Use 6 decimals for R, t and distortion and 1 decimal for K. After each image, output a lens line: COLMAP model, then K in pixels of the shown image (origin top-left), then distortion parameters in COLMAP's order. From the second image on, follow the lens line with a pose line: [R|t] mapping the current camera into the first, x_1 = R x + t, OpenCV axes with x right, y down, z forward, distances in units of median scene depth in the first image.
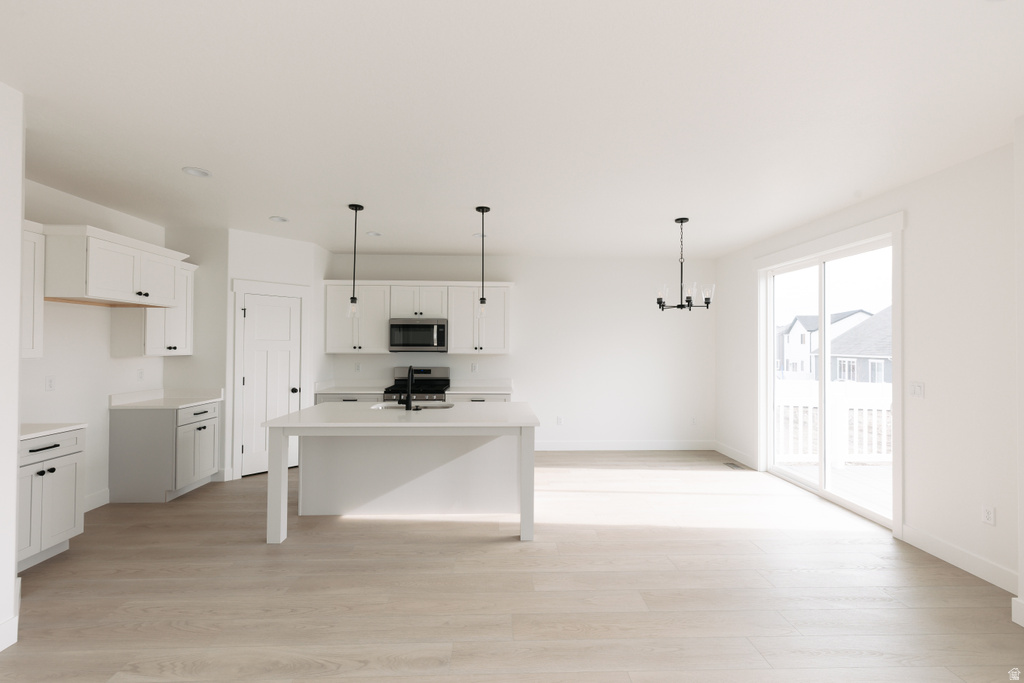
lens RADIAL K [[439.6, 0, 512.0], [0, 439.6, 341.5], [0, 0, 1]] dist [0.009028, -0.000136]
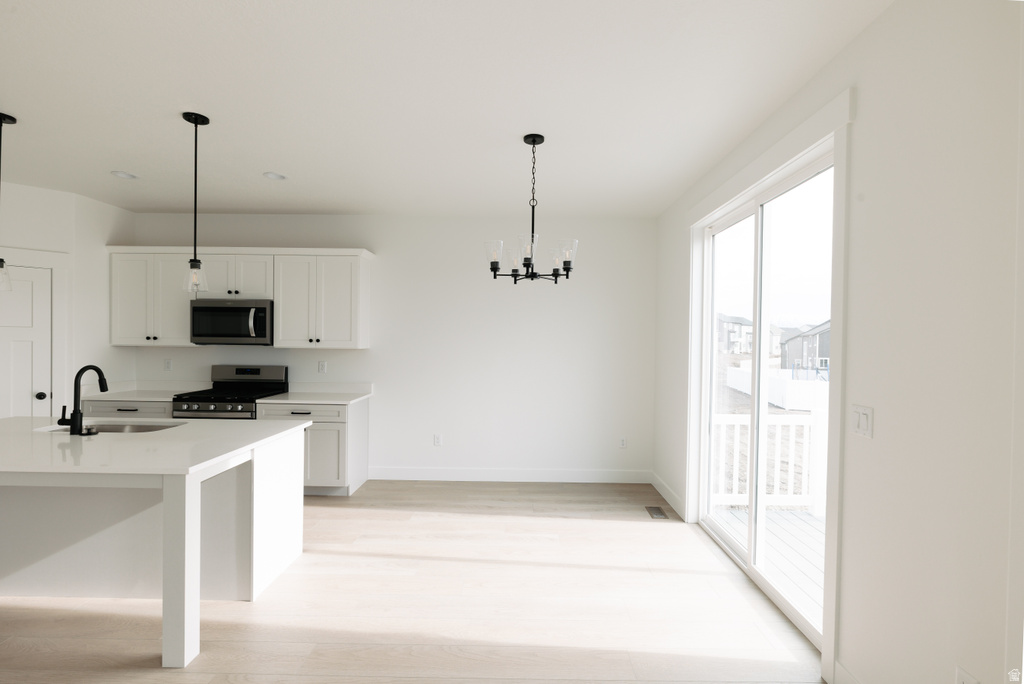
lens RADIAL K [[479.8, 0, 513.3], [0, 479.8, 346.9], [0, 0, 1]] dist [-0.003719, -0.000133]
pose [[0.998887, 0.007361, -0.046586, 0.357350], [-0.006231, 0.999684, 0.024341, 0.006106], [0.046750, -0.024024, 0.998618, 0.278102]]
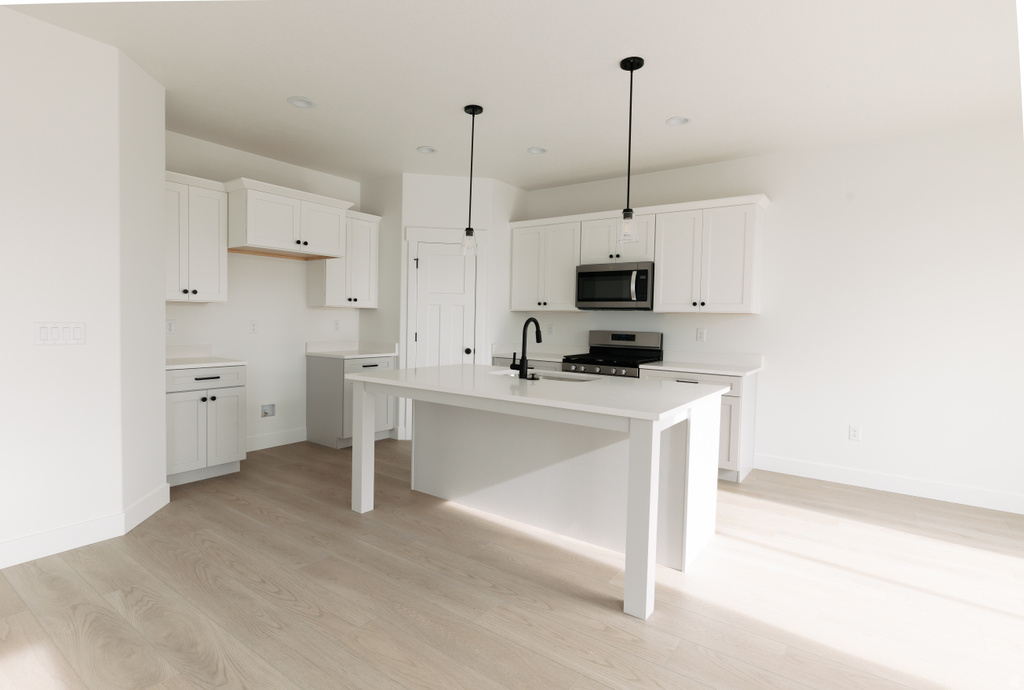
lens RADIAL K [[516.3, 0, 496.1], [0, 516.3, 338.4], [0, 0, 1]] dist [0.000112, 0.000034]
pose [[0.780281, 0.034679, -0.624466, 0.210265], [-0.009077, 0.998984, 0.044134, 0.044172], [0.625363, -0.028769, 0.779804, 0.261737]]
